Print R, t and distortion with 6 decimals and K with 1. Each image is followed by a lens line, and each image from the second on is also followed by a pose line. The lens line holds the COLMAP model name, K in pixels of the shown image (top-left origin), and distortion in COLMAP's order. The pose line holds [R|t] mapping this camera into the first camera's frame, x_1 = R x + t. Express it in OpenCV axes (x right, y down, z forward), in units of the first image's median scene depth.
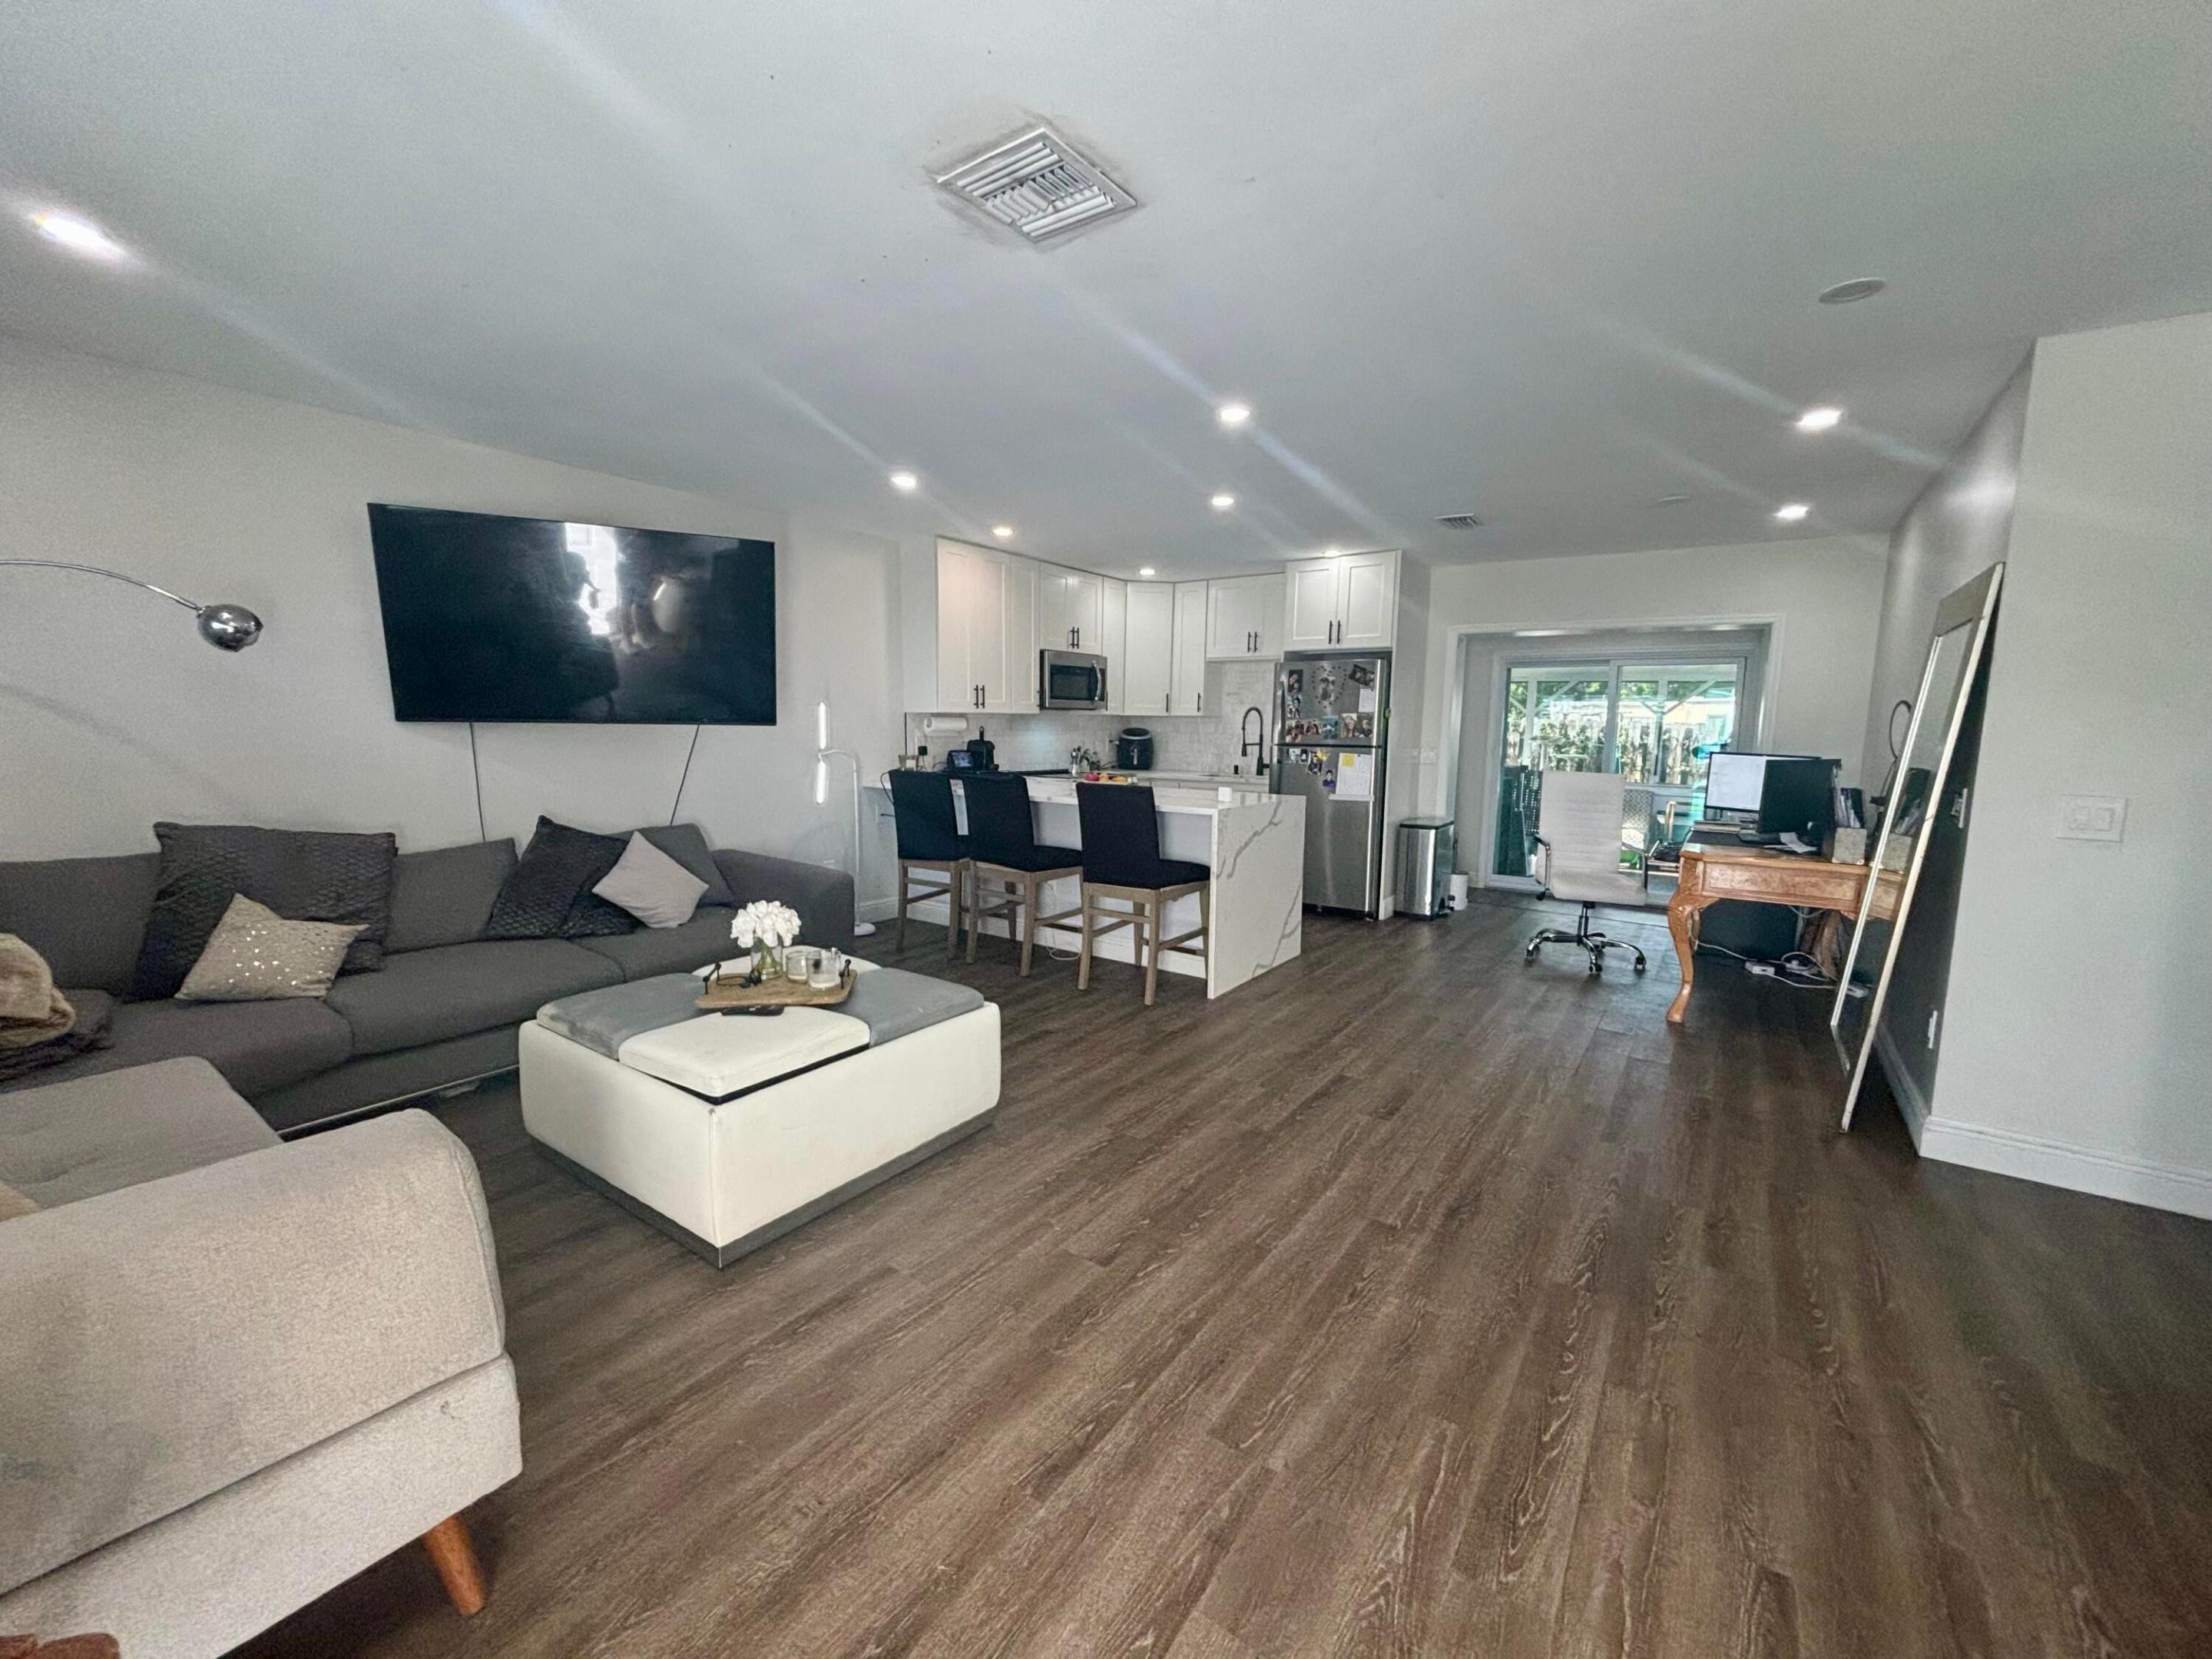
lens RADIAL K [[890.7, 0, 1106.6], [0, 890.7, 826.5], [0, 0, 1]] dist [-0.000773, 0.000594]
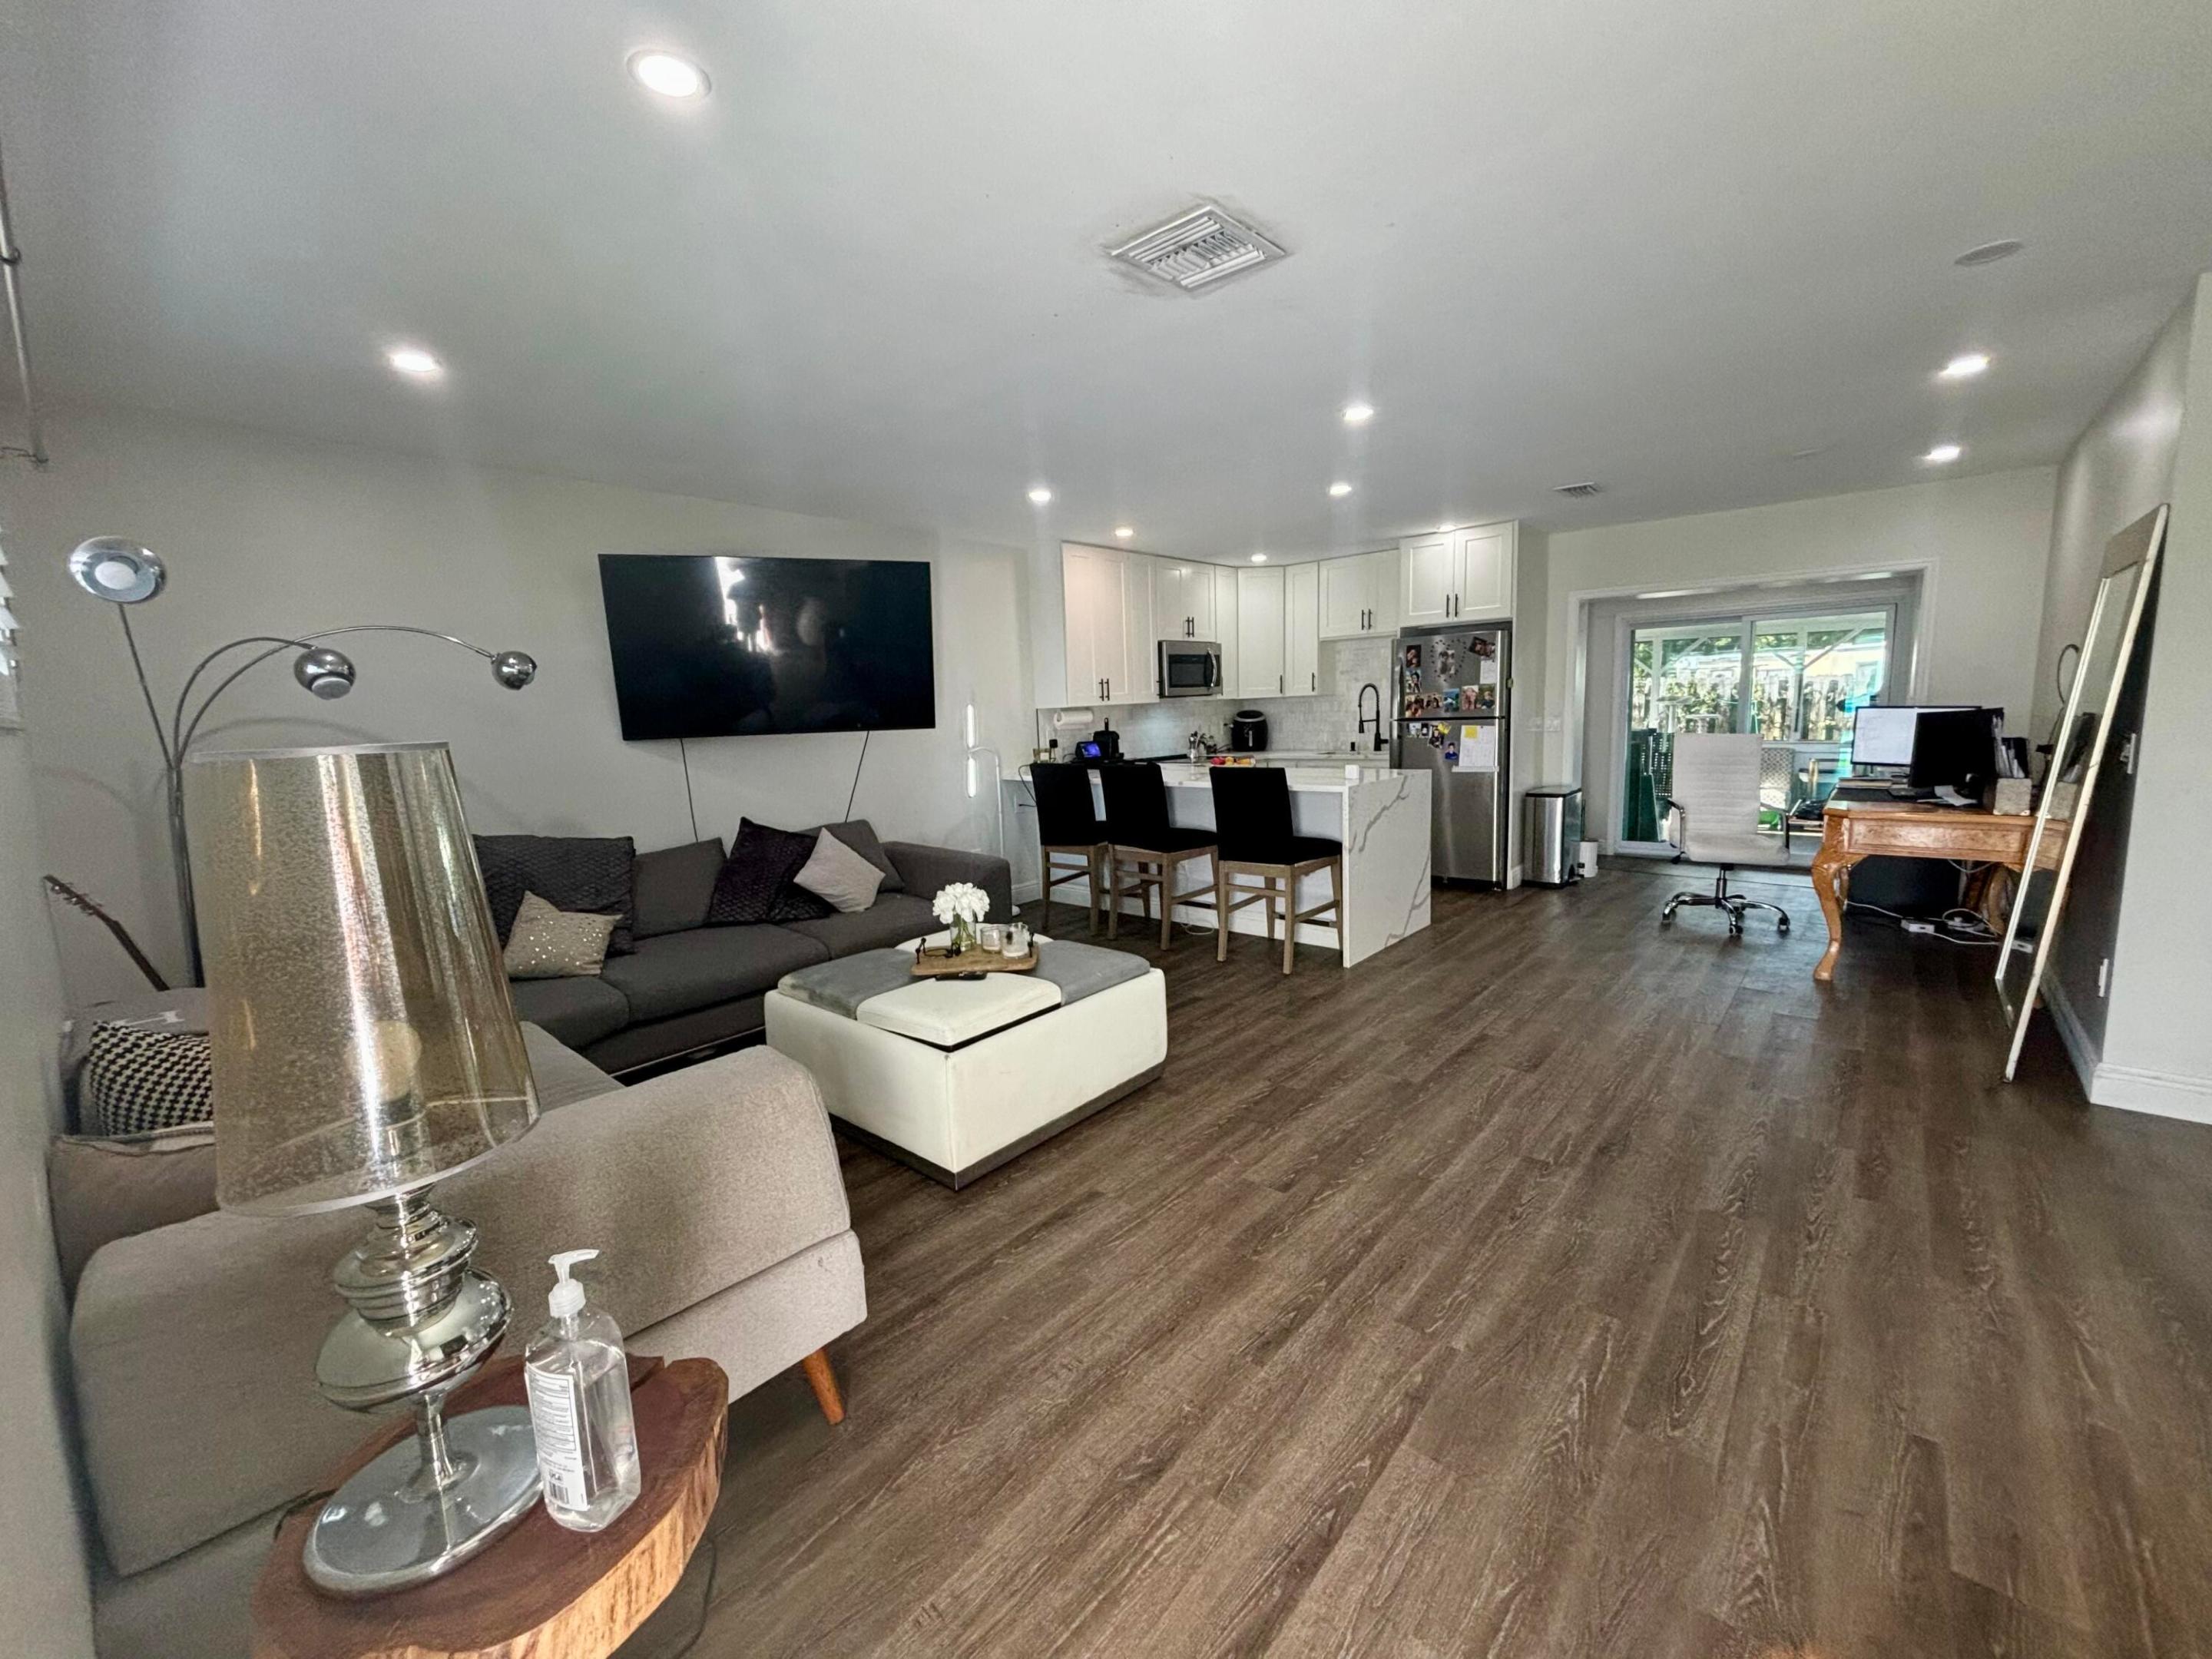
lens RADIAL K [[890.7, 0, 1107.7], [0, 890.7, 827.1], [0, 0, 1]] dist [-0.000773, 0.000594]
pose [[0.993343, -0.037313, -0.108982, -0.066097], [0.039300, 0.999097, 0.016139, 0.000506], [0.108282, -0.020314, 0.993913, -0.114069]]
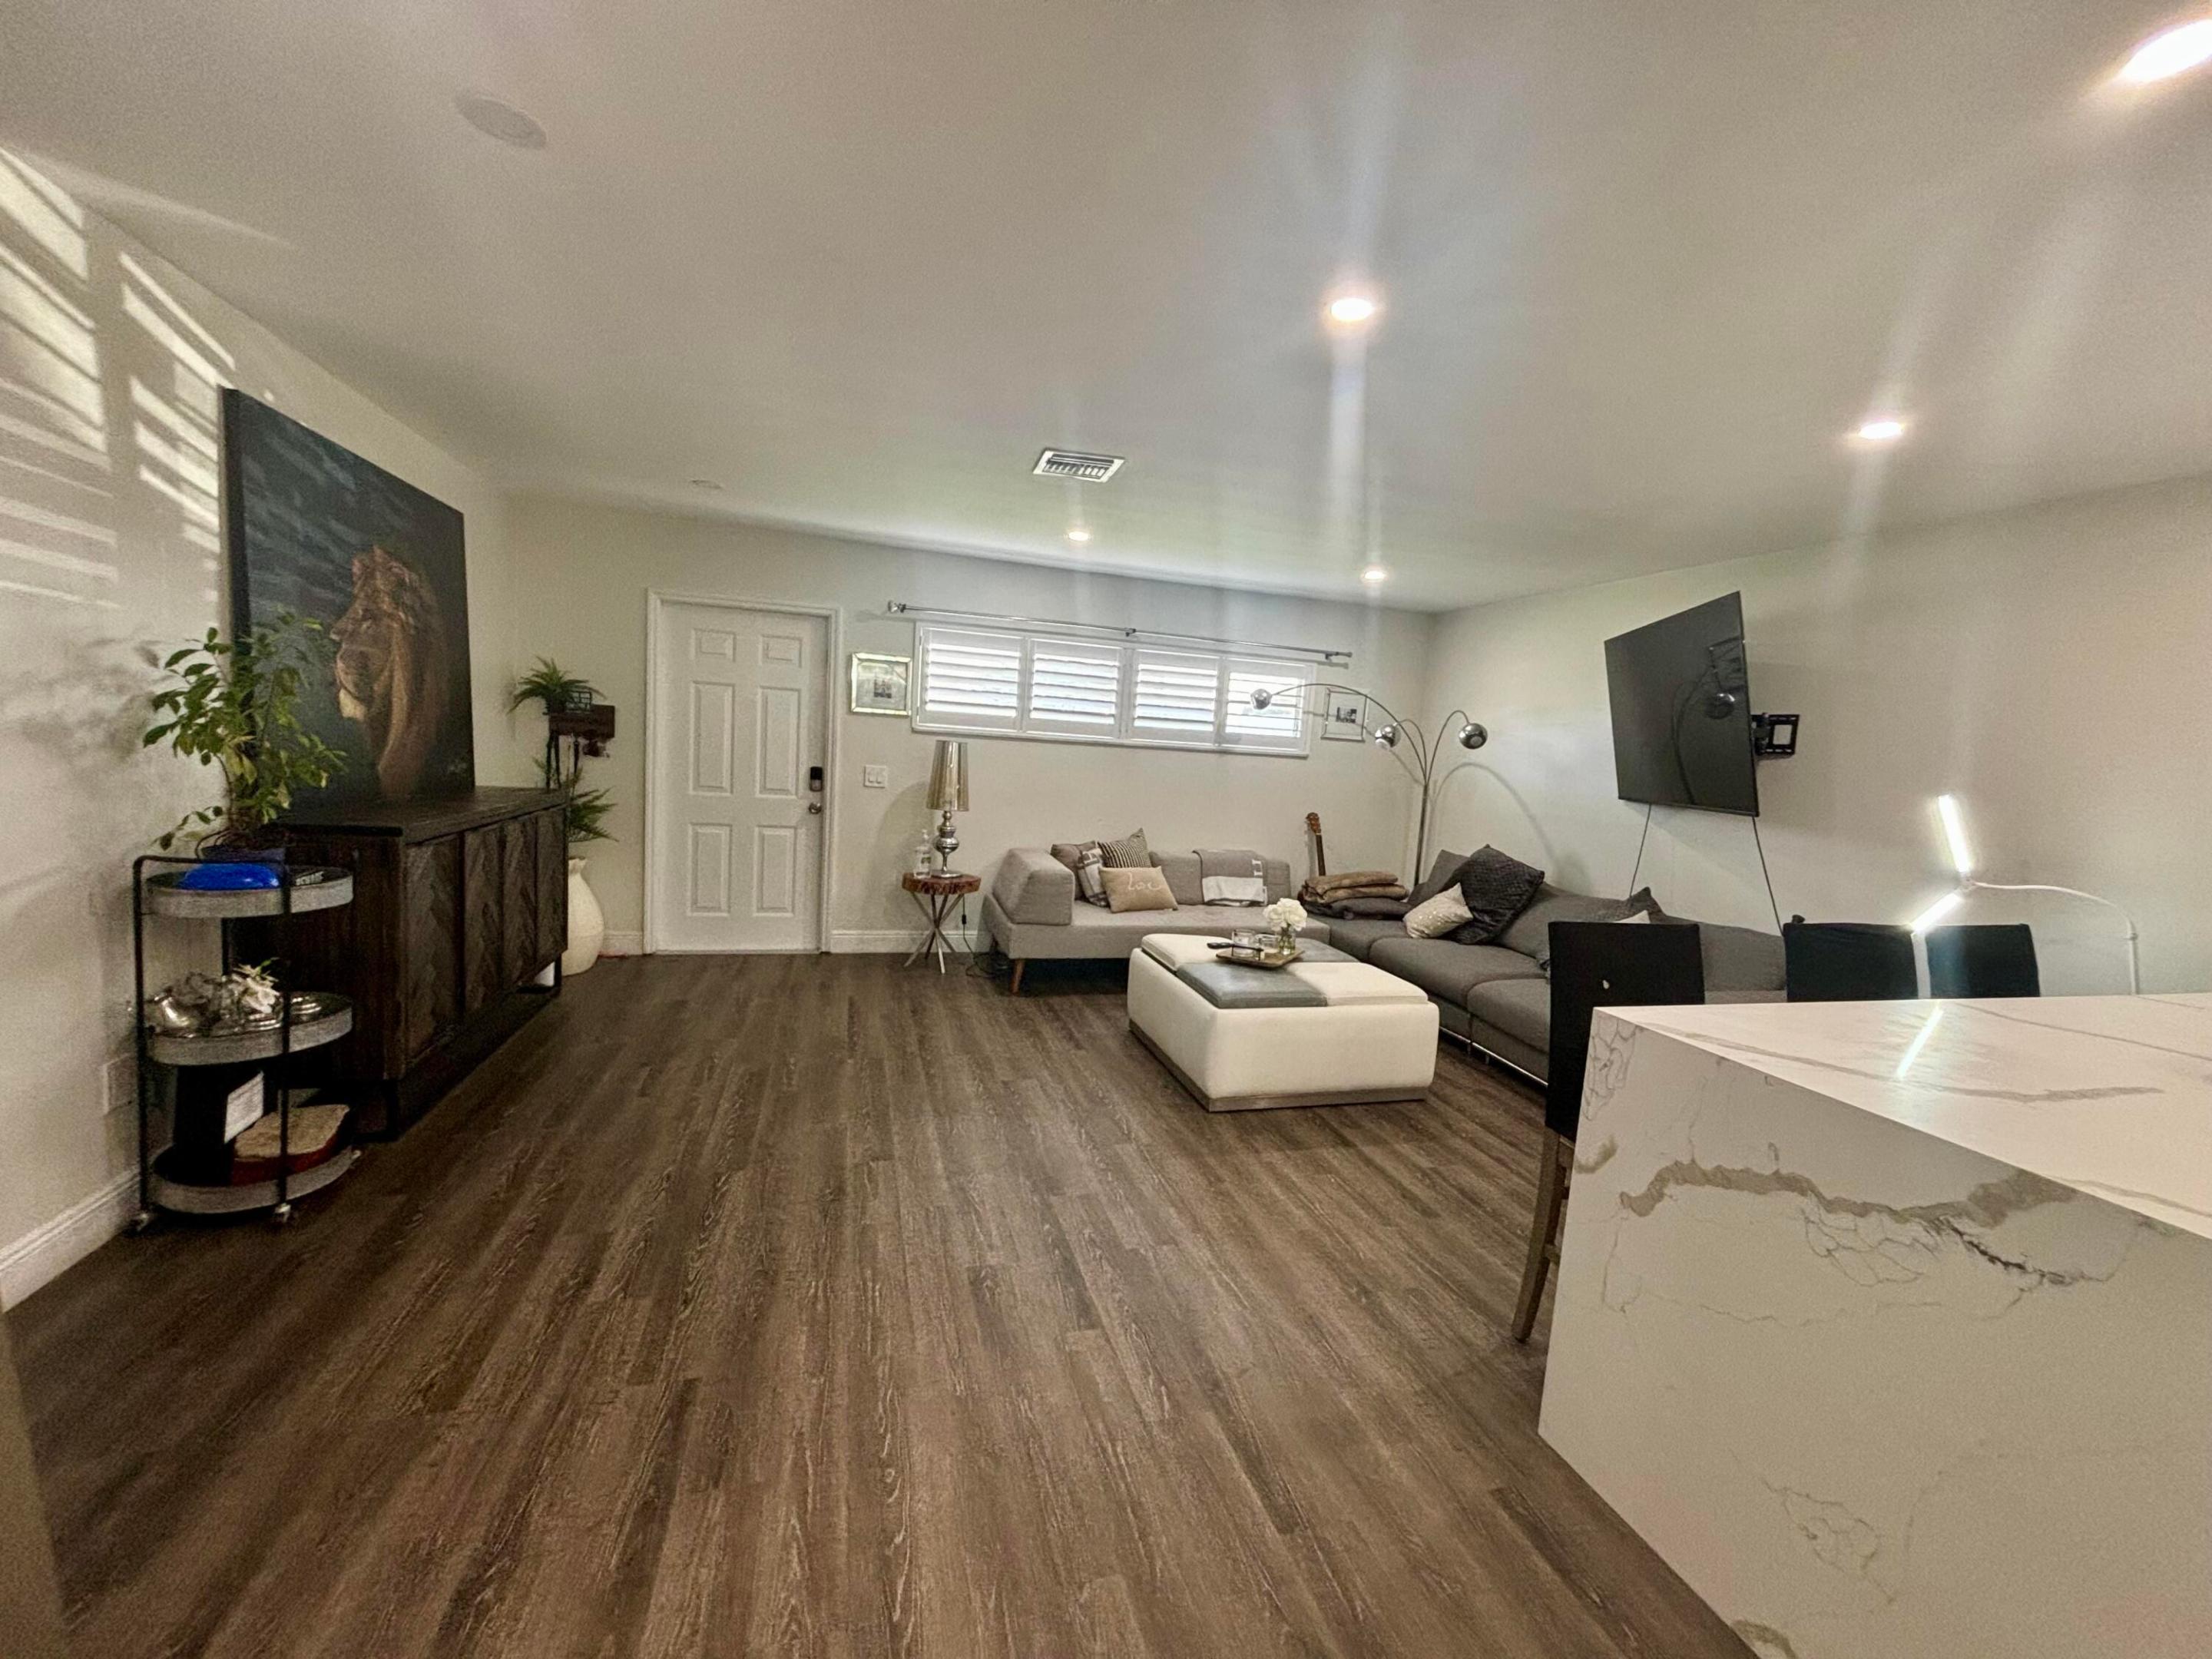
lens RADIAL K [[890.7, 0, 1112.2], [0, 890.7, 828.4], [0, 0, 1]] dist [-0.000773, 0.000594]
pose [[-0.615950, 0.016810, -0.787606, 0.921104], [-0.173352, 0.972374, 0.156324, -0.202389], [0.768475, 0.232821, -0.596020, 1.606009]]
